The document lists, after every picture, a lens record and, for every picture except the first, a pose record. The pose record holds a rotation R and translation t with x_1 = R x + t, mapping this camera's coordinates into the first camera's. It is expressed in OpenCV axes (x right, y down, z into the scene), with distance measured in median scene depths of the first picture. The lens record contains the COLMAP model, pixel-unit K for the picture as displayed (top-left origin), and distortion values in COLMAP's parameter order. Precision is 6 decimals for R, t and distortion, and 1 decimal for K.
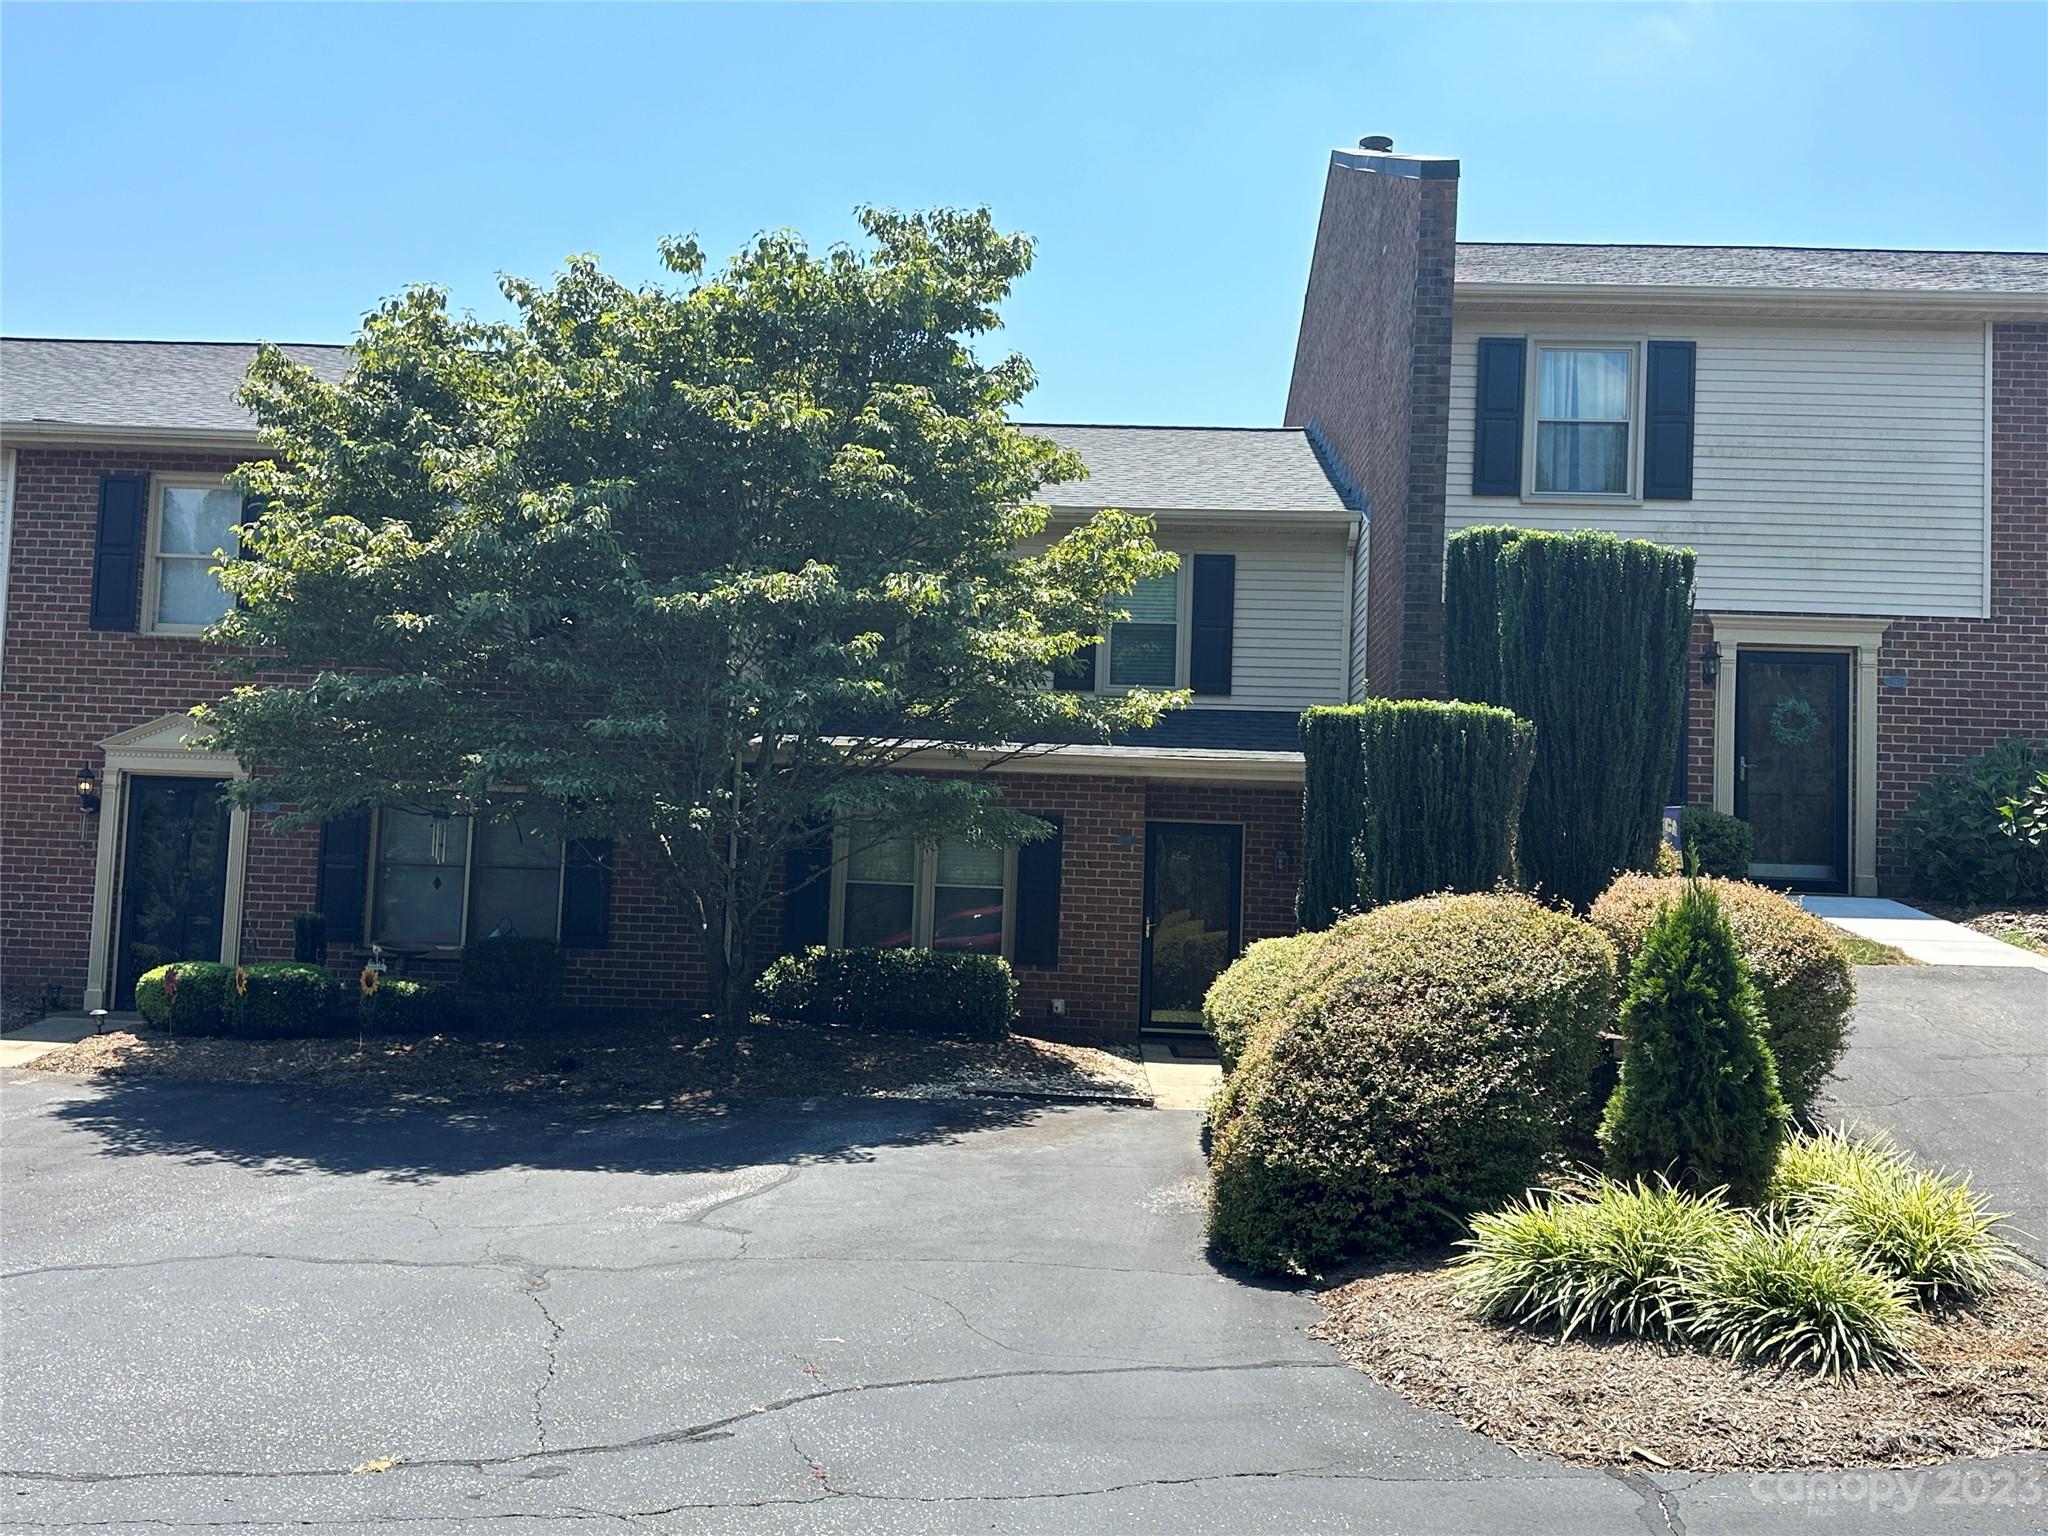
lens RADIAL K [[1920.7, 0, 1028.8], [0, 1920.7, 761.1], [0, 0, 1]] dist [0.085674, 0.000000]
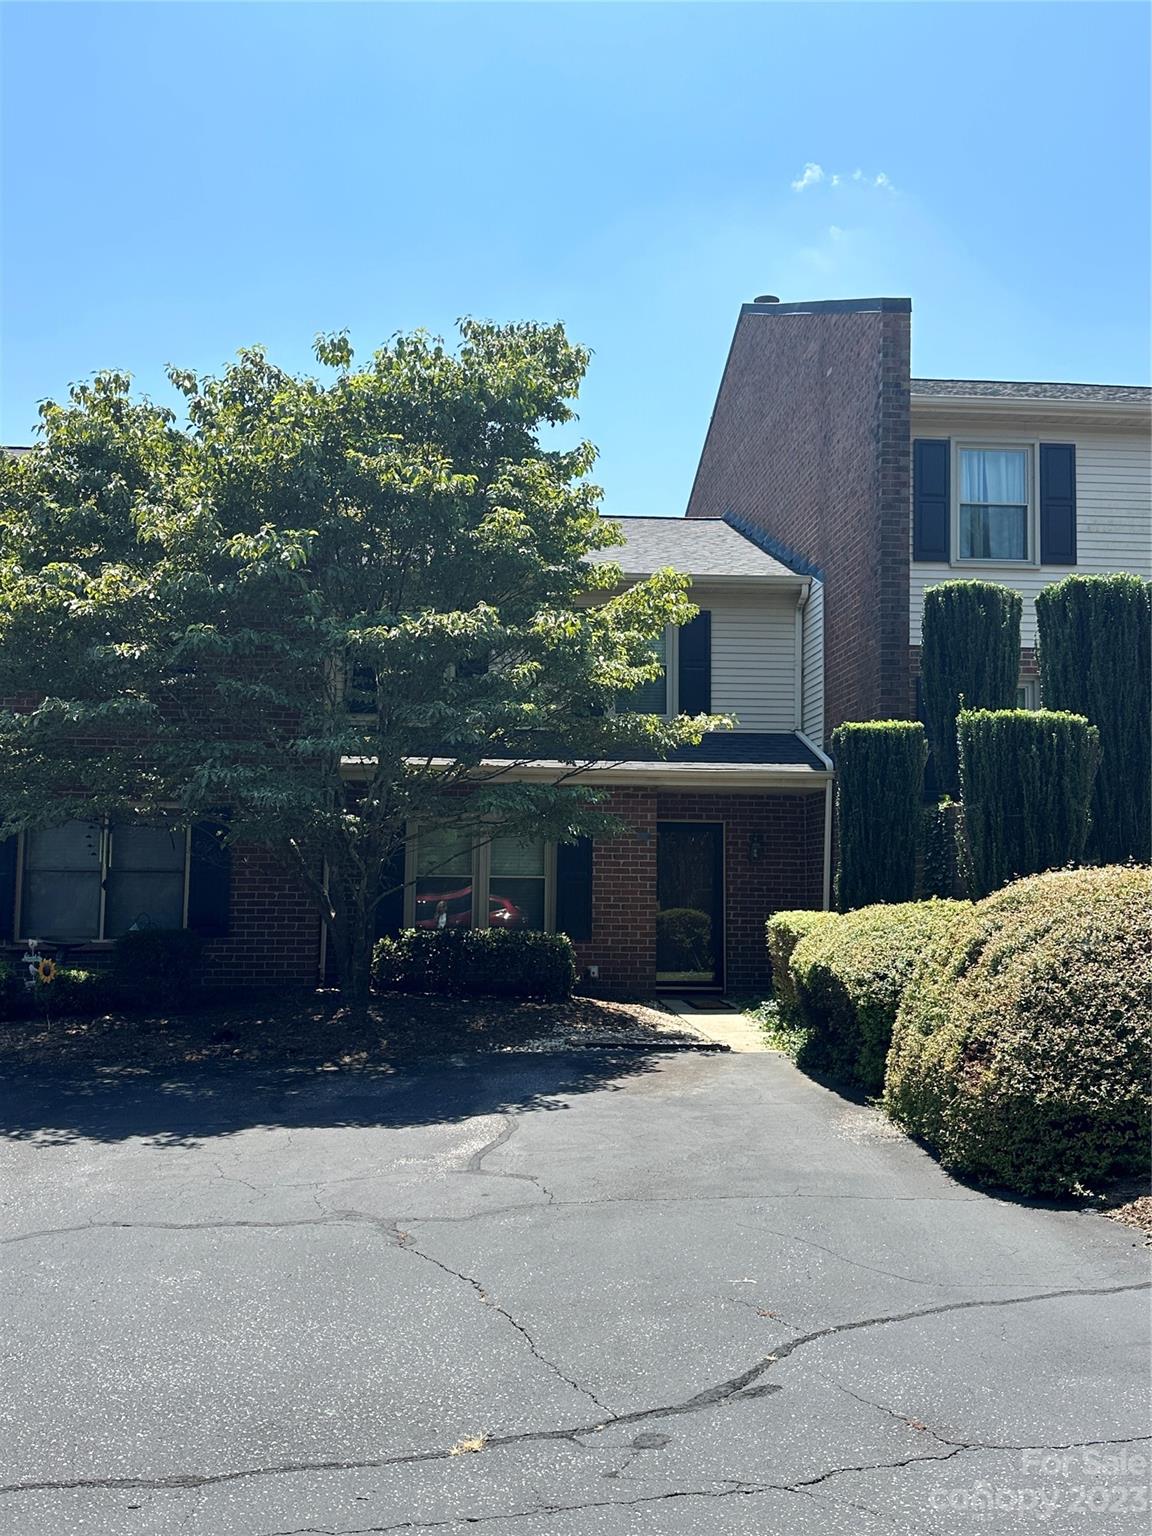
lens RADIAL K [[1440.5, 0, 572.1], [0, 1440.5, 759.9], [0, 0, 1]] dist [0.085674, 0.000000]
pose [[0.990970, -0.015210, 0.133216, -0.152762], [0.017716, 0.999687, -0.017650, 0.008895], [-0.132905, 0.019851, 0.990930, 0.096950]]
